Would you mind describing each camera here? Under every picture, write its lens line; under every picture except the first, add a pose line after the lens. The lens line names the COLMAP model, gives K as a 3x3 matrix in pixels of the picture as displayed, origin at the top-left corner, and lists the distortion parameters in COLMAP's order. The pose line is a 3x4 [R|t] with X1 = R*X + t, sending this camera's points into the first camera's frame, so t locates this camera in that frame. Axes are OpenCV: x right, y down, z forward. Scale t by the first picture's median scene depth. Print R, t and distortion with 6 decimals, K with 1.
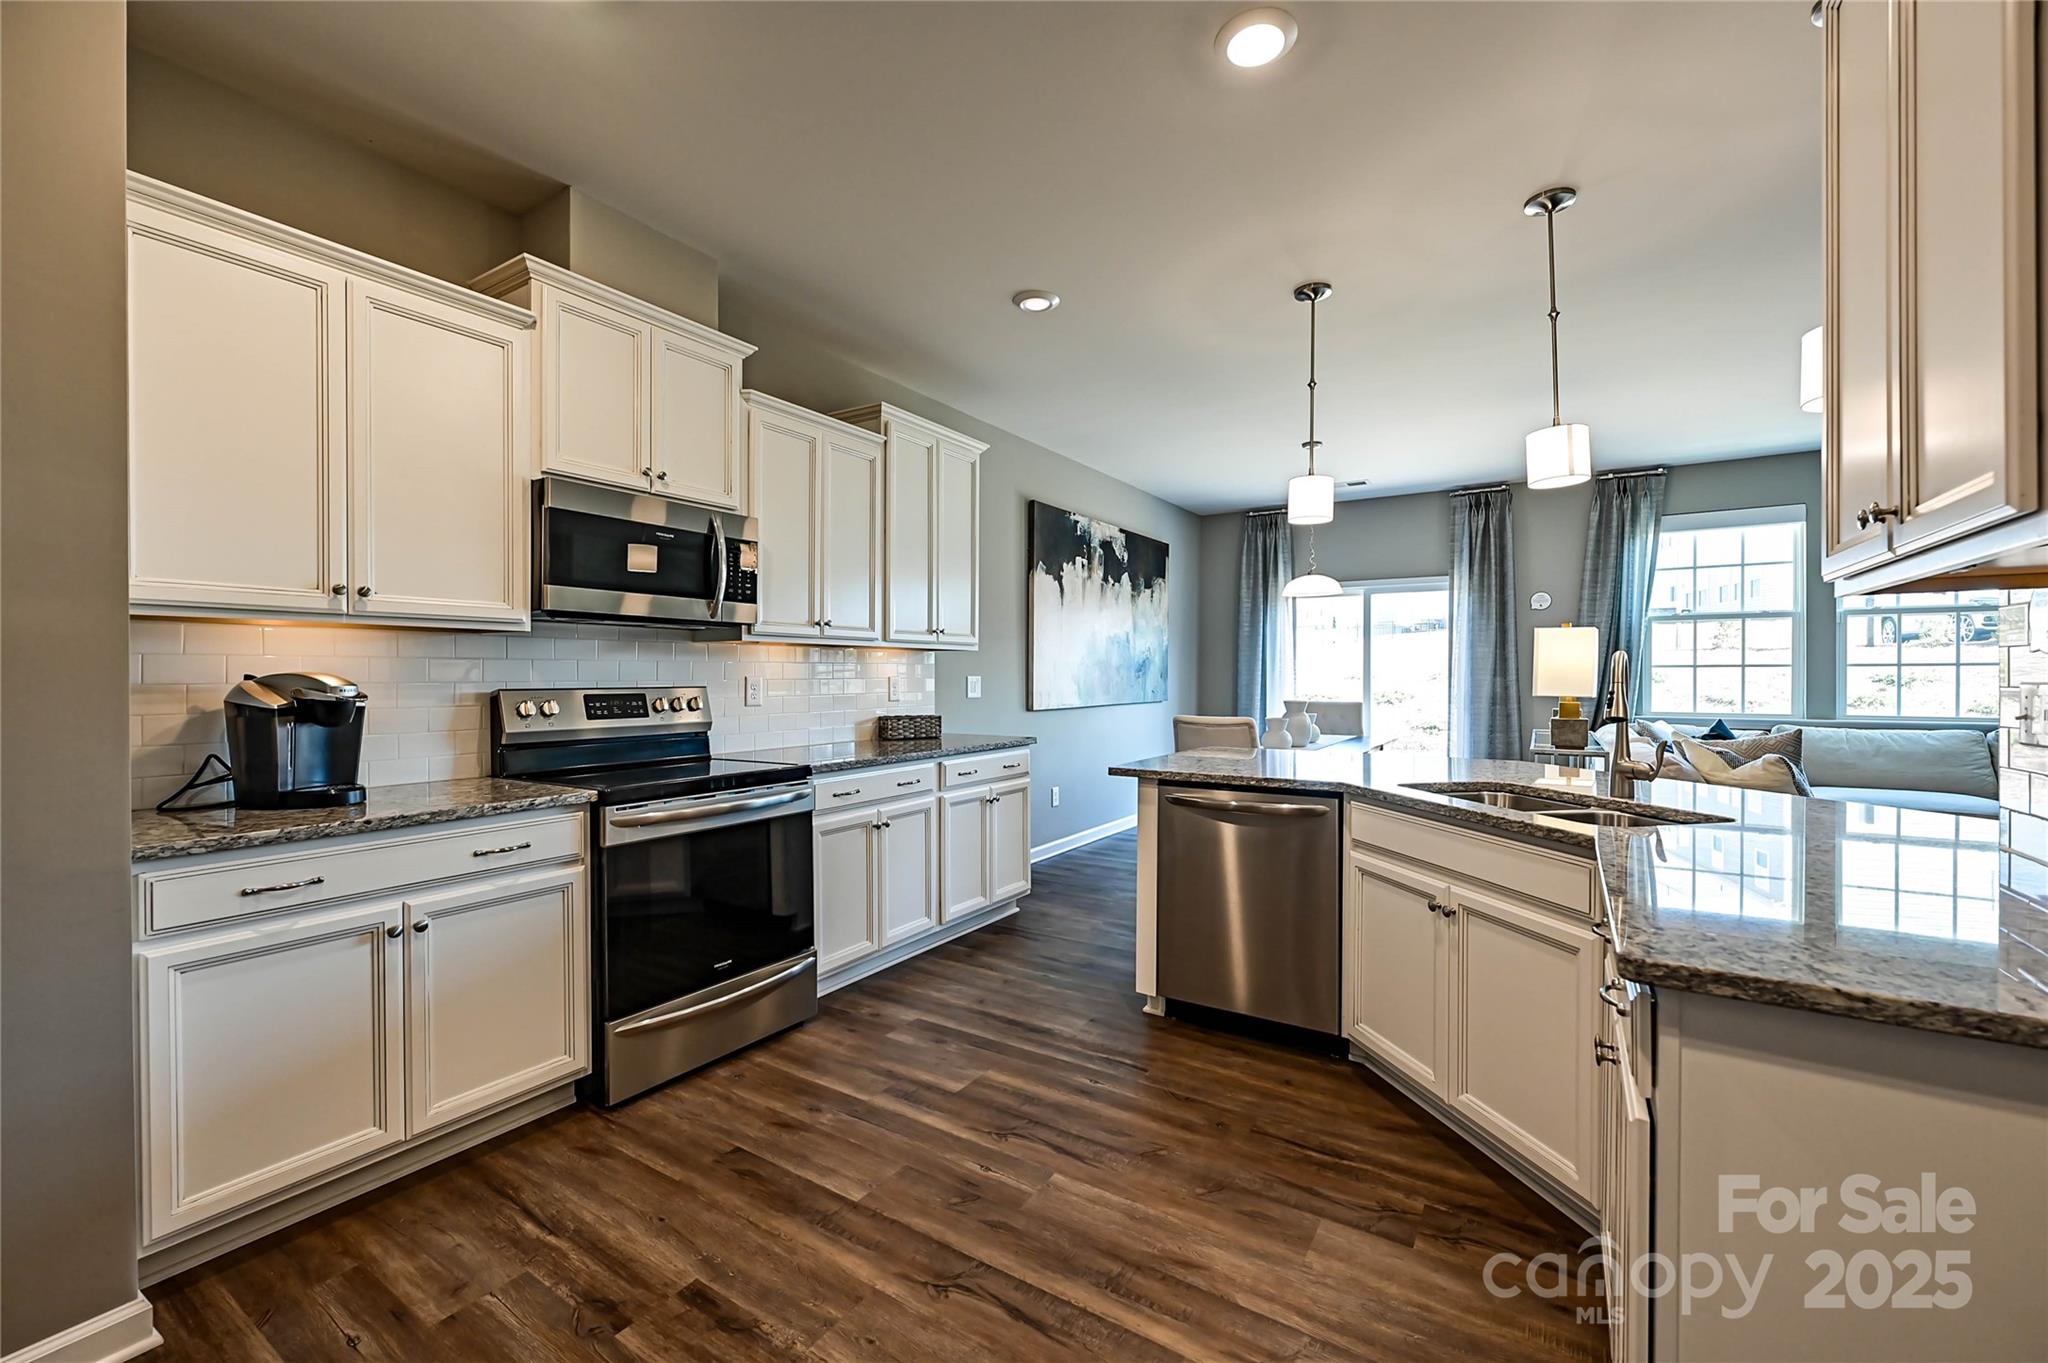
lens RADIAL K [[832.5, 0, 1041.3], [0, 832.5, 679.4], [0, 0, 1]] dist [-0.001407, 0.000149]
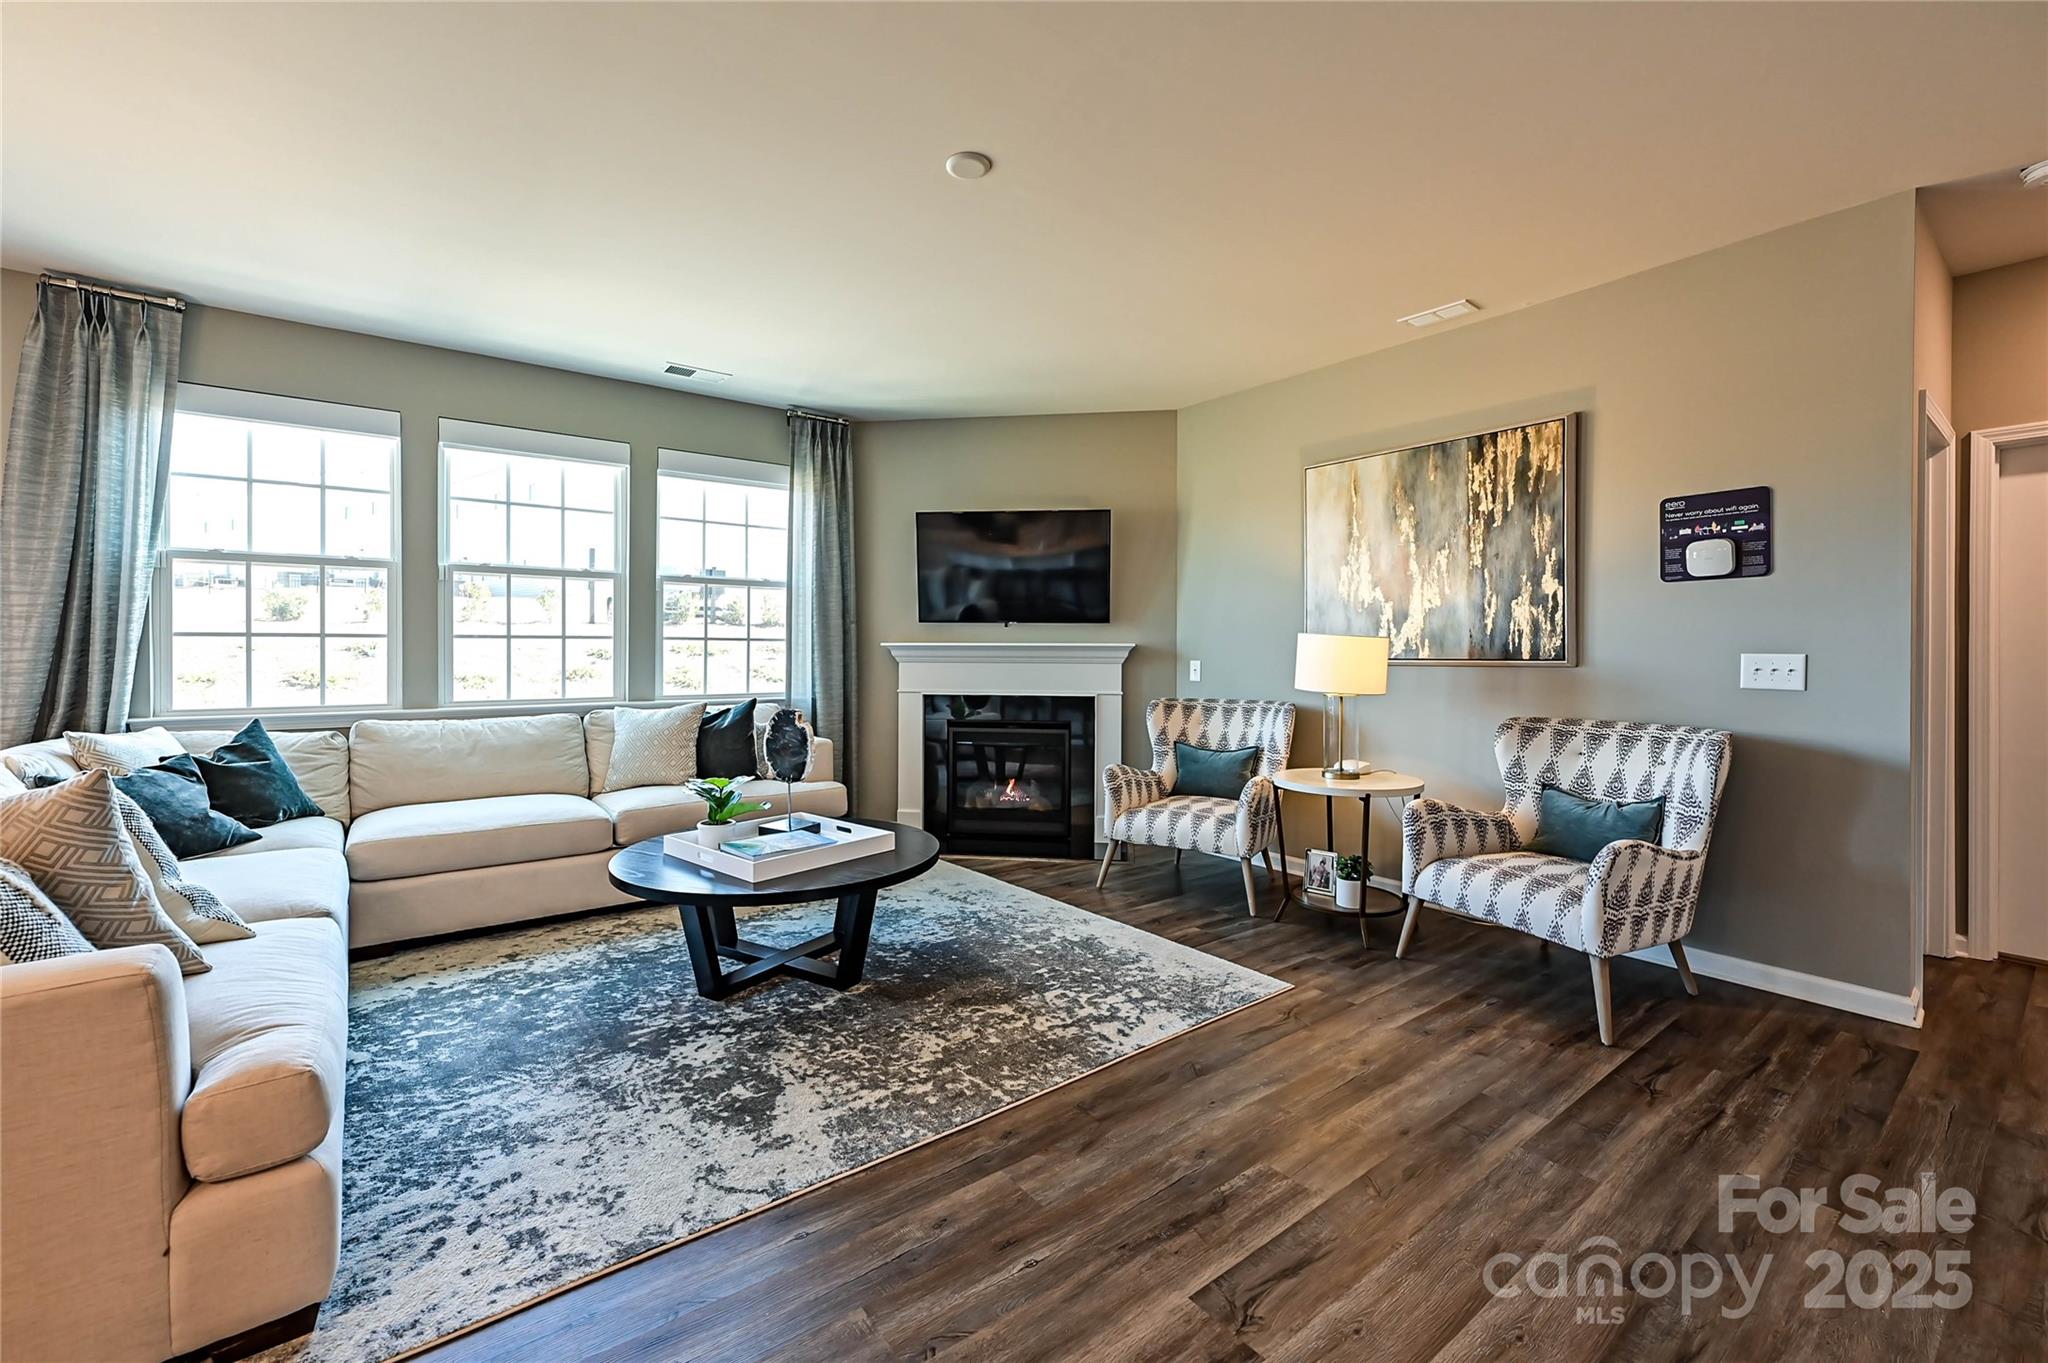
lens RADIAL K [[832.5, 0, 1001.3], [0, 832.5, 648.5], [0, 0, 1]] dist [-0.001407, 0.000149]
pose [[0.346604, 0.004674, 0.938000, 0.800740], [0.000312, 0.999987, -0.005098, -0.002443], [-0.938011, 0.002060, 0.346598, 0.488503]]
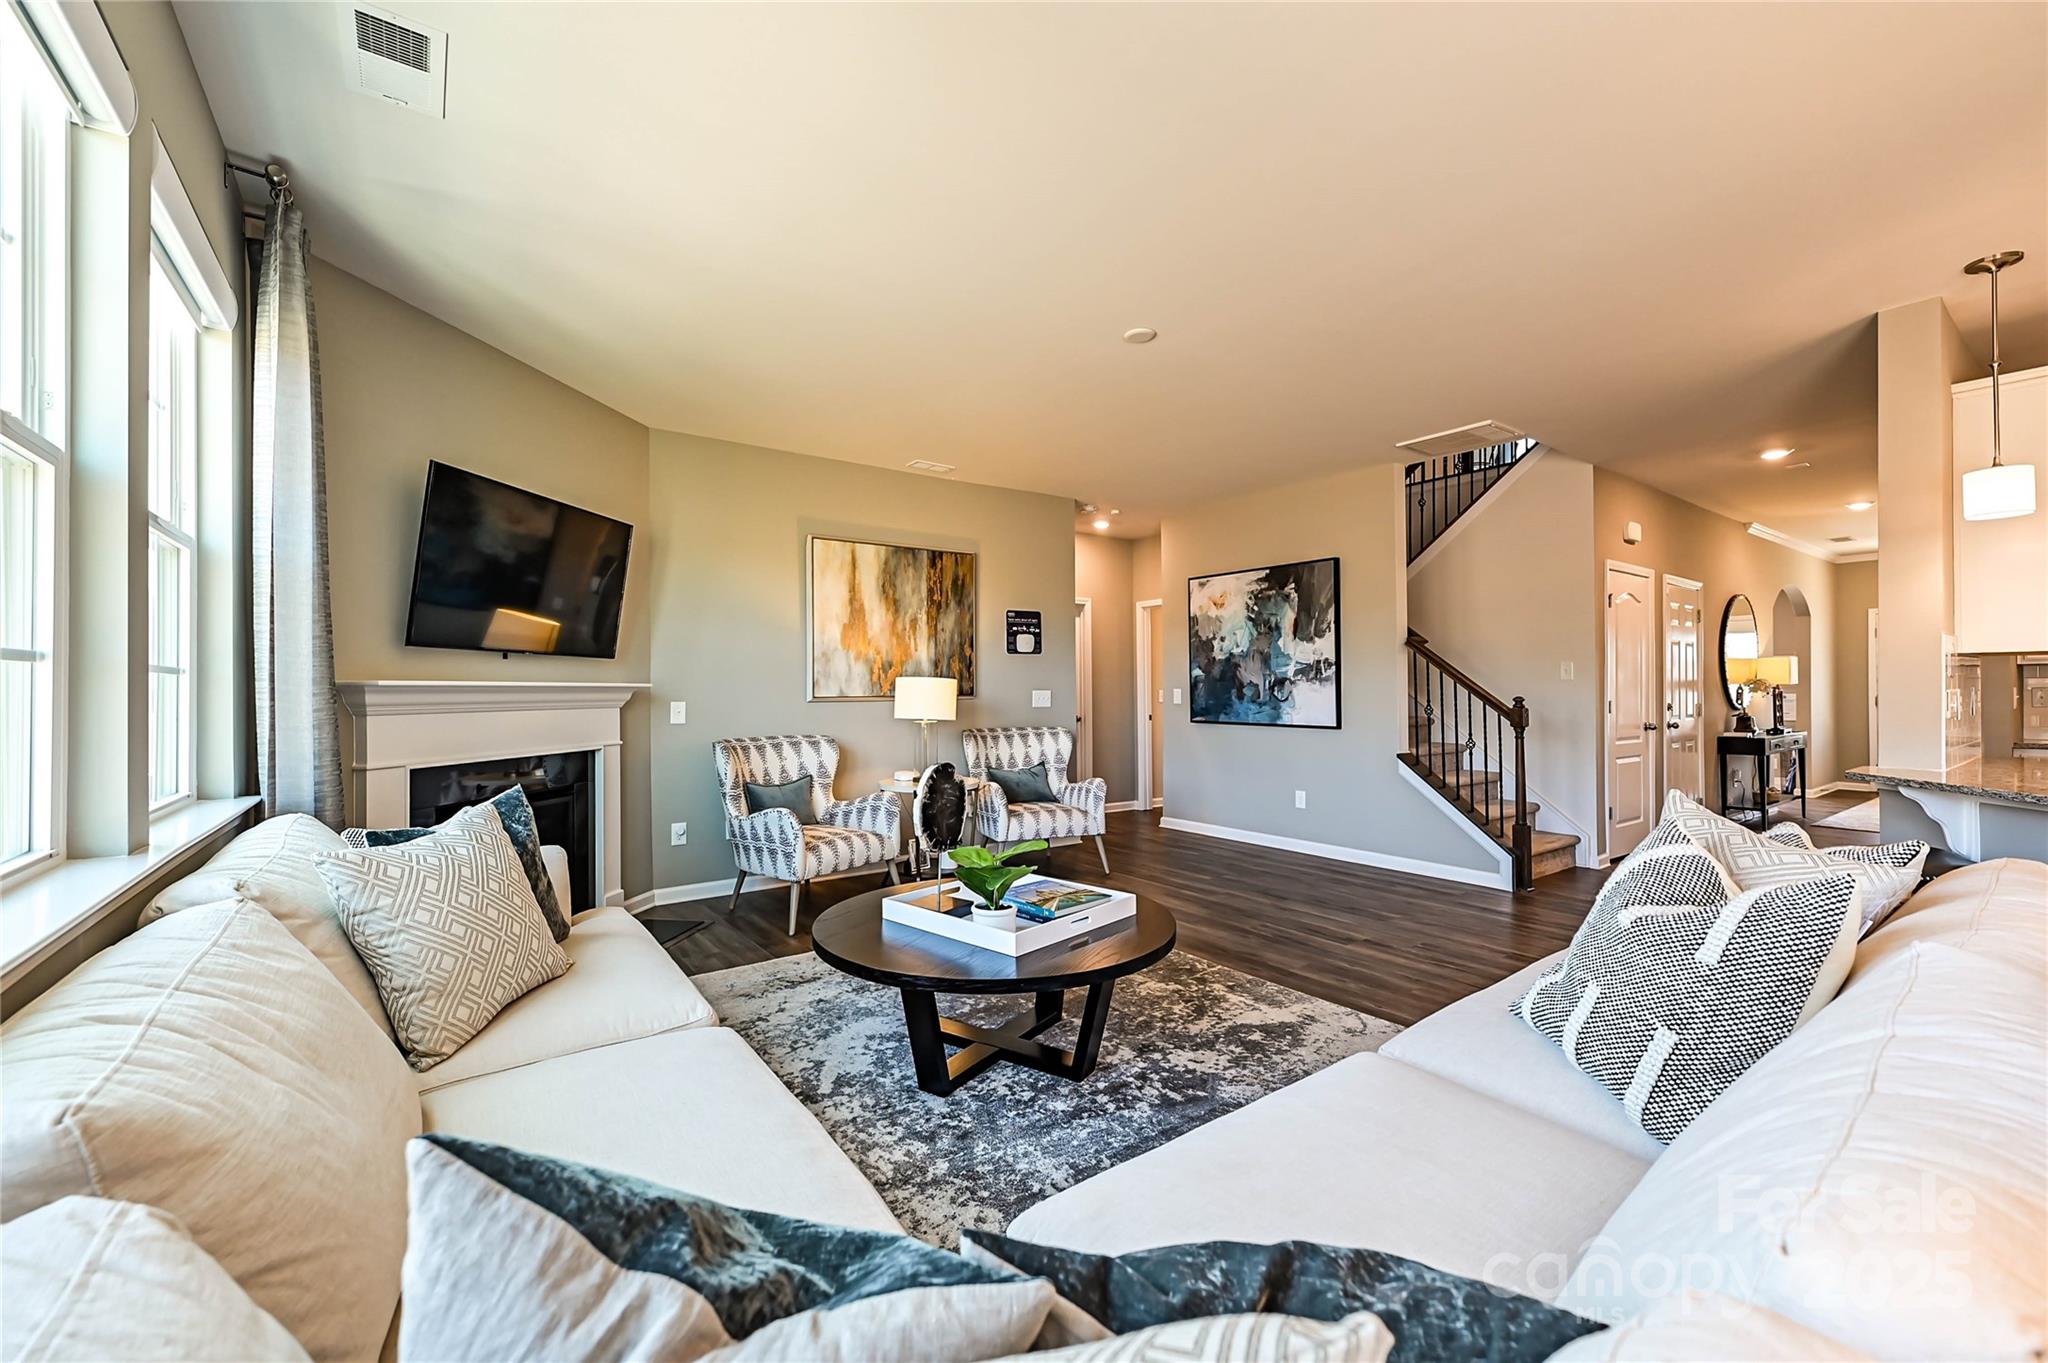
lens RADIAL K [[832.5, 0, 1018.6], [0, 832.5, 684.5], [0, 0, 1]] dist [-0.001407, 0.000149]
pose [[-0.931913, 0.007434, 0.362605, 1.357797], [0.007248, 0.999972, -0.001874, -0.013296], [-0.362609, 0.000882, -0.931941, 2.042294]]
